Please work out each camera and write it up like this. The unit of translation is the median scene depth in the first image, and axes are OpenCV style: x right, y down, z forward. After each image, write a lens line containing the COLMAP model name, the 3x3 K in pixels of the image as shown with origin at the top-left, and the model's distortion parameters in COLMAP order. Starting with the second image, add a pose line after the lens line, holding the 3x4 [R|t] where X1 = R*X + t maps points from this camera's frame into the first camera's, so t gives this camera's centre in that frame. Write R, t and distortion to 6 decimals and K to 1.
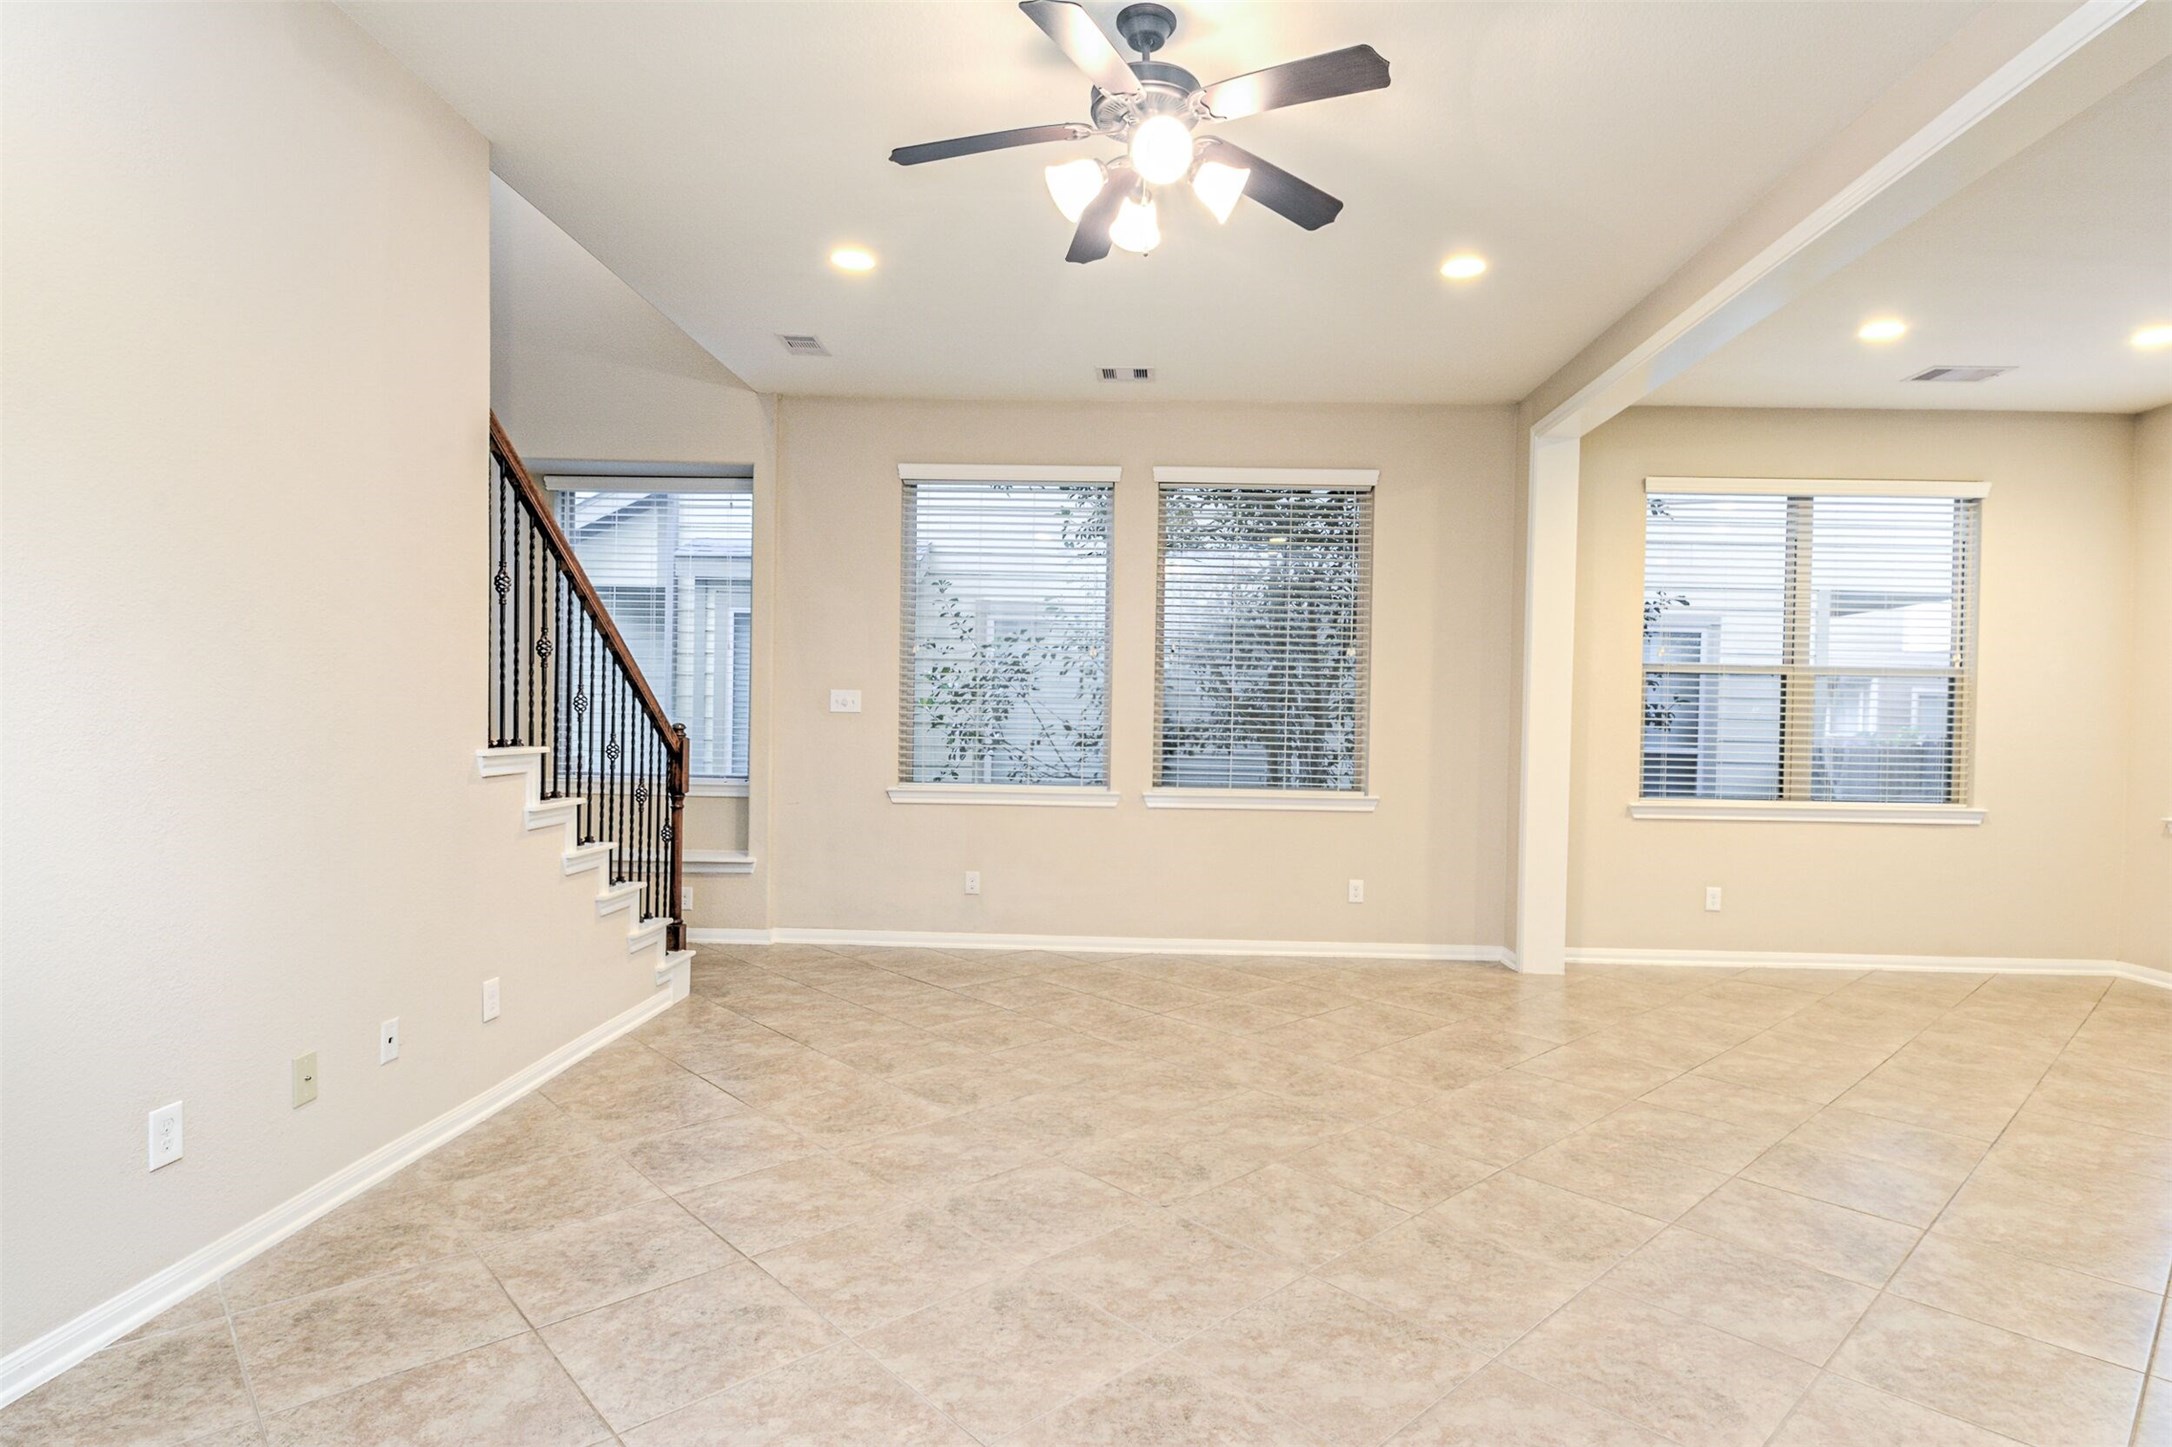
lens RADIAL K [[1122.8, 0, 1118.6], [0, 1122.8, 740.1], [0, 0, 1]] dist [0.010471, -0.014675]
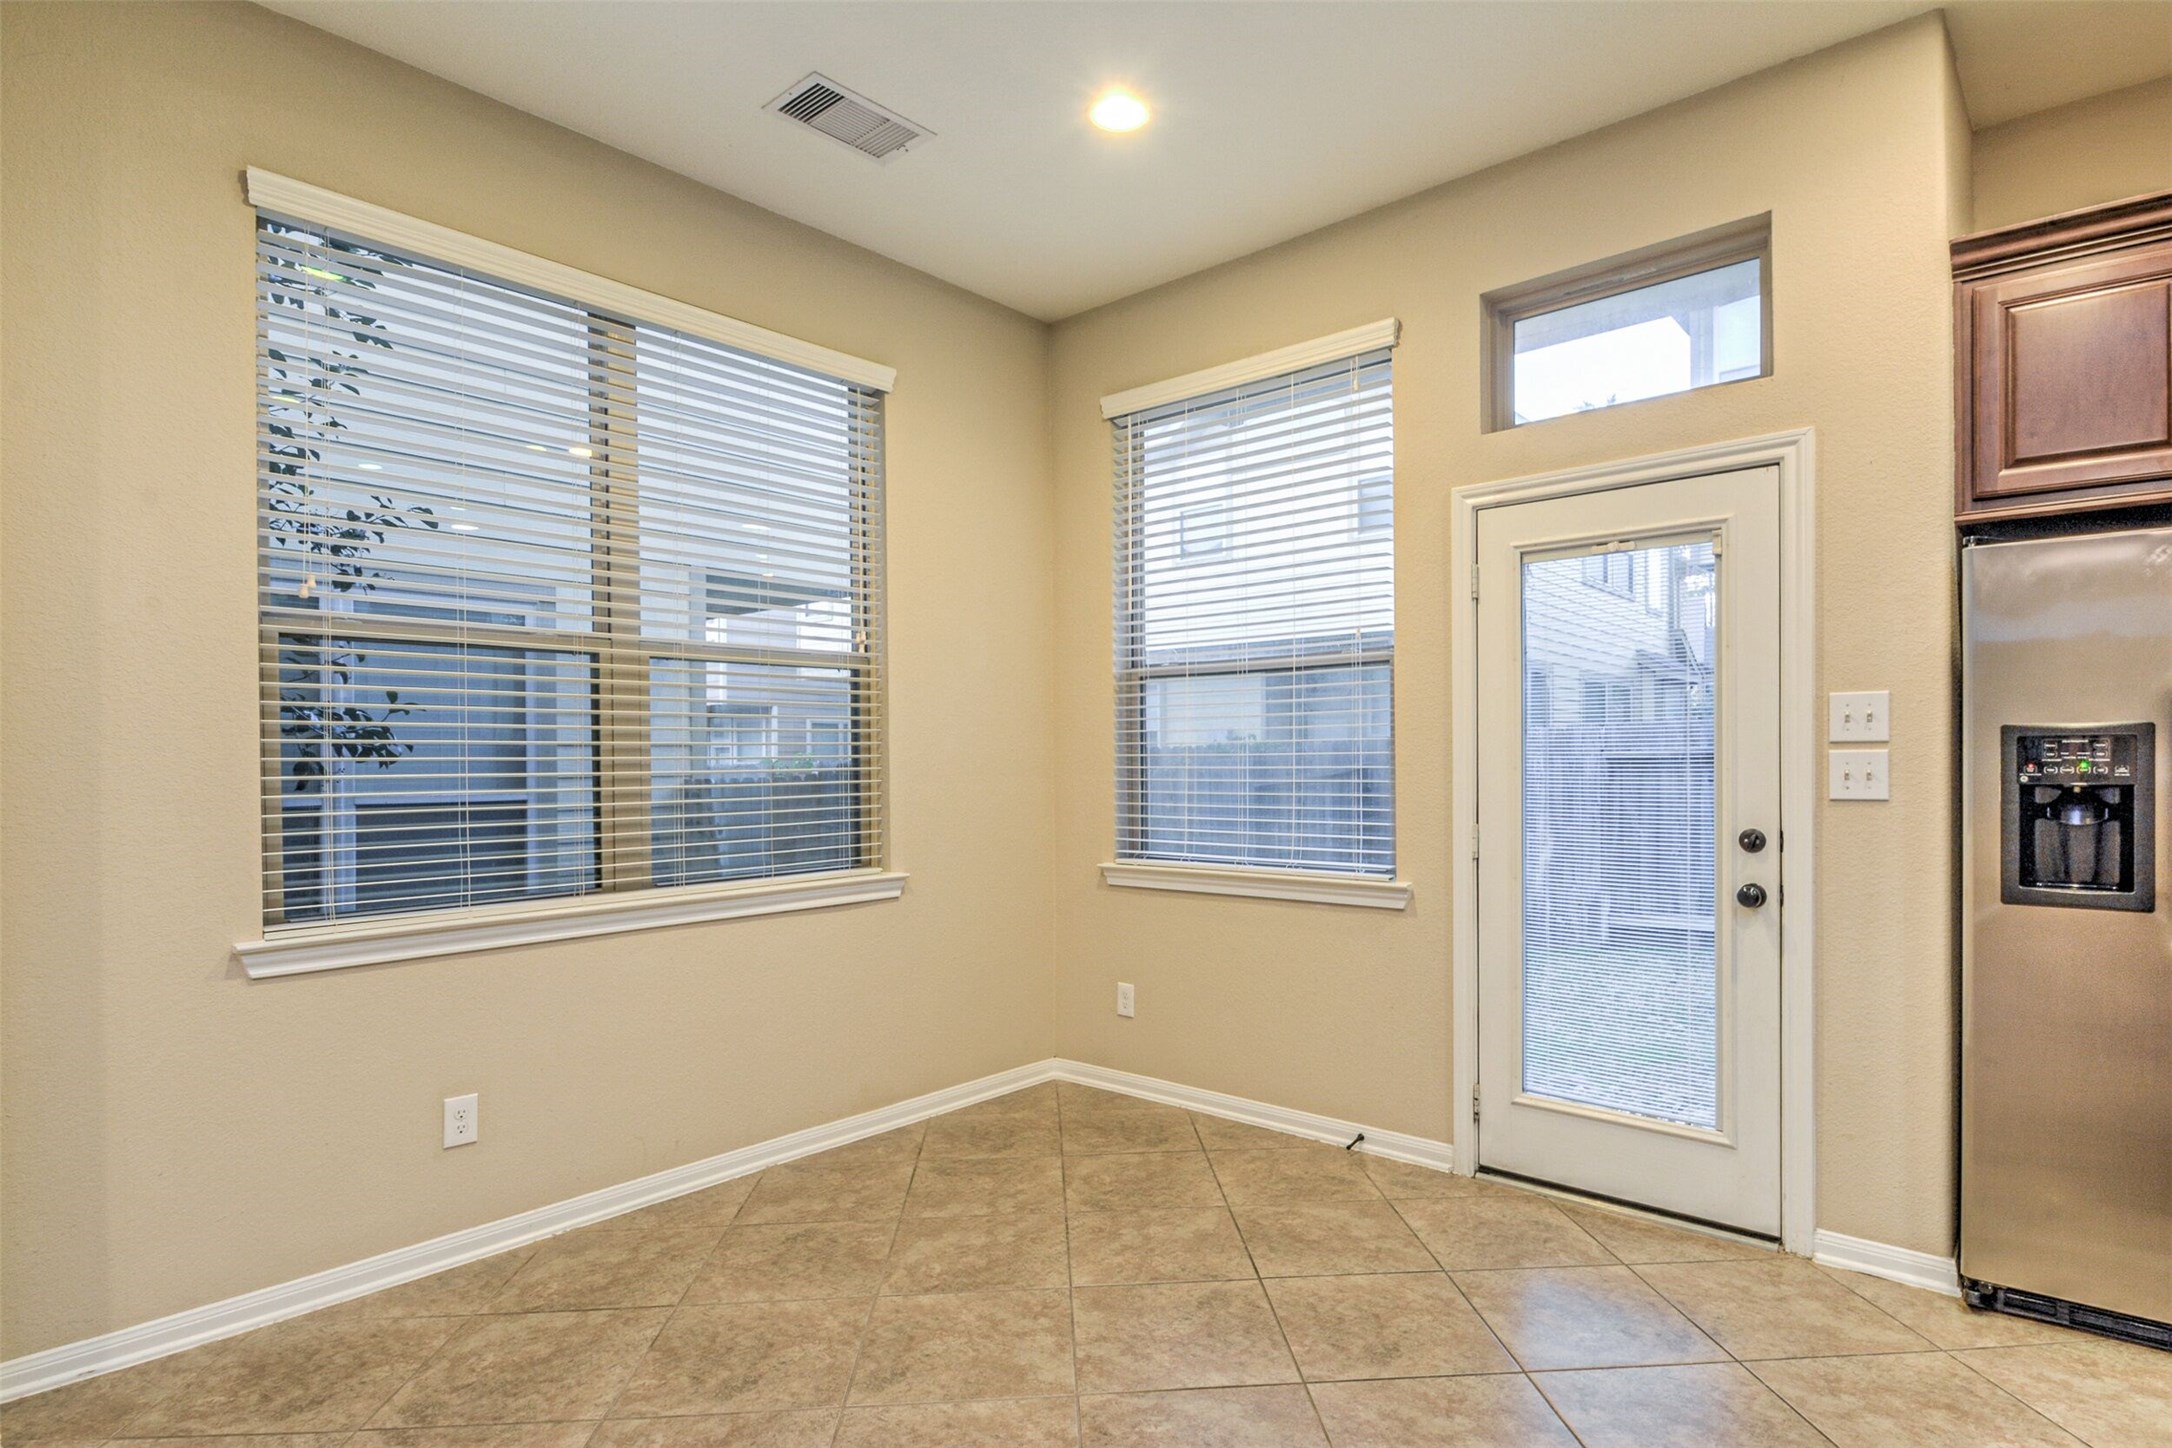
lens RADIAL K [[1141.7, 0, 1119.2], [0, 1141.7, 762.4], [0, 0, 1]] dist [0.012956, -0.016991]
pose [[0.636247, -0.028031, 0.770976, 0.339561], [0.035052, 0.999358, 0.007407, -0.002868], [-0.770689, 0.022312, 0.636821, 0.479238]]
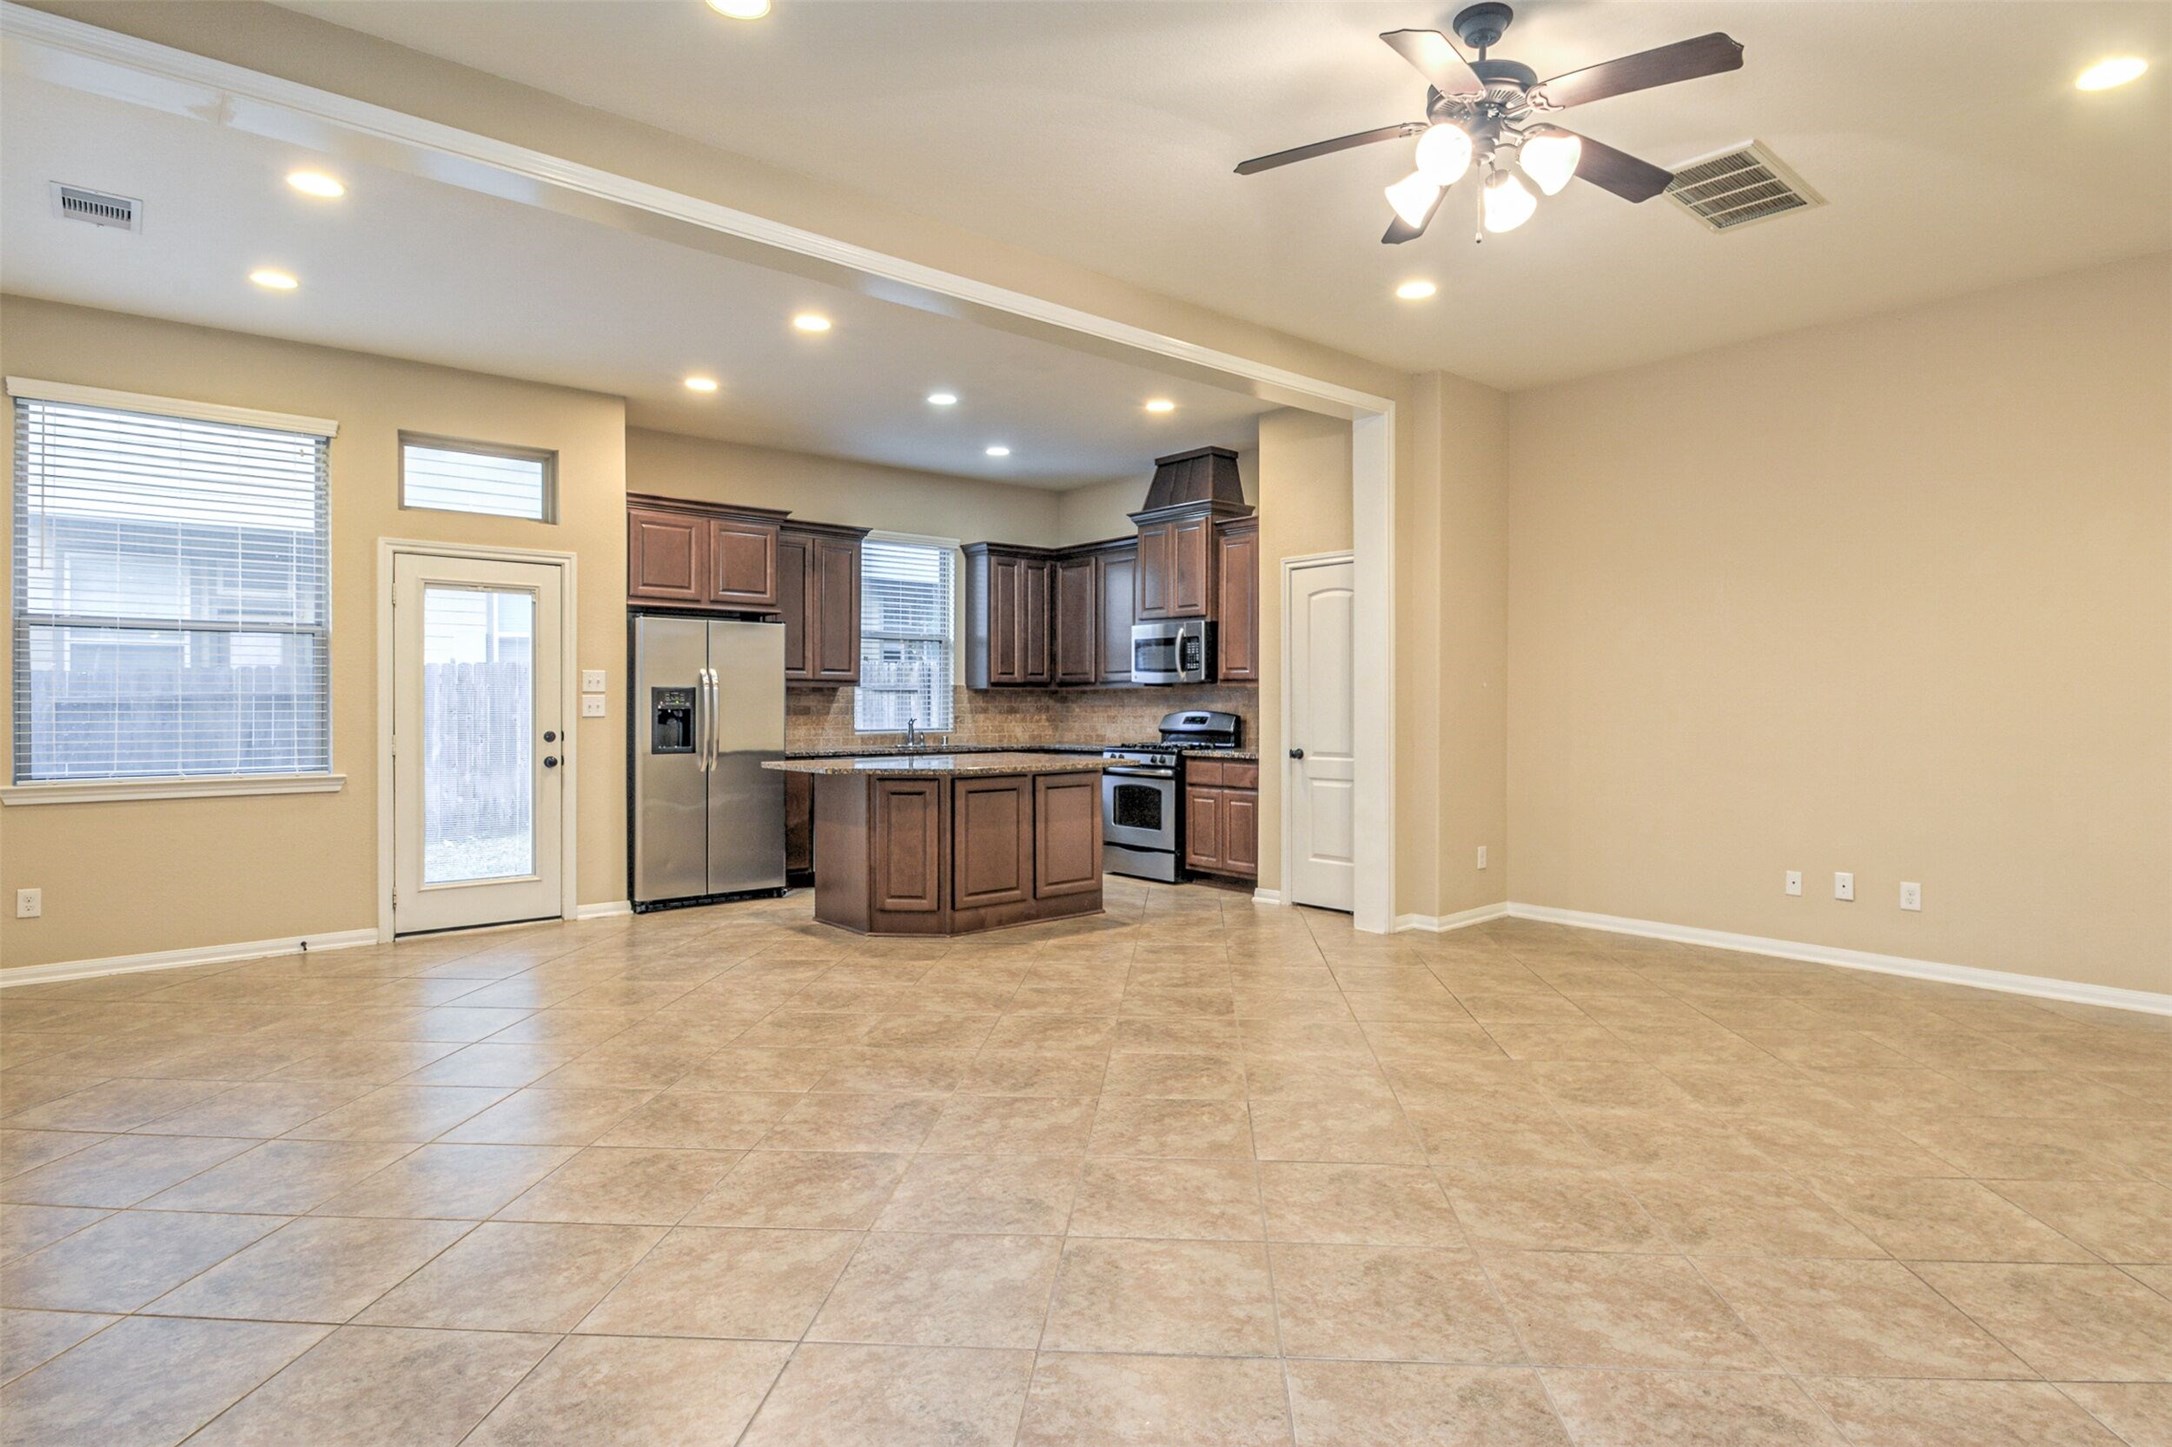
lens RADIAL K [[1141.7, 0, 1127.9], [0, 1141.7, 707.6], [0, 0, 1]] dist [0.012956, -0.016991]
pose [[-0.682374, -0.020602, 0.730712, -0.250337], [0.000500, 0.999589, 0.028649, -0.013310], [-0.731003, 0.019915, -0.682084, 0.912339]]
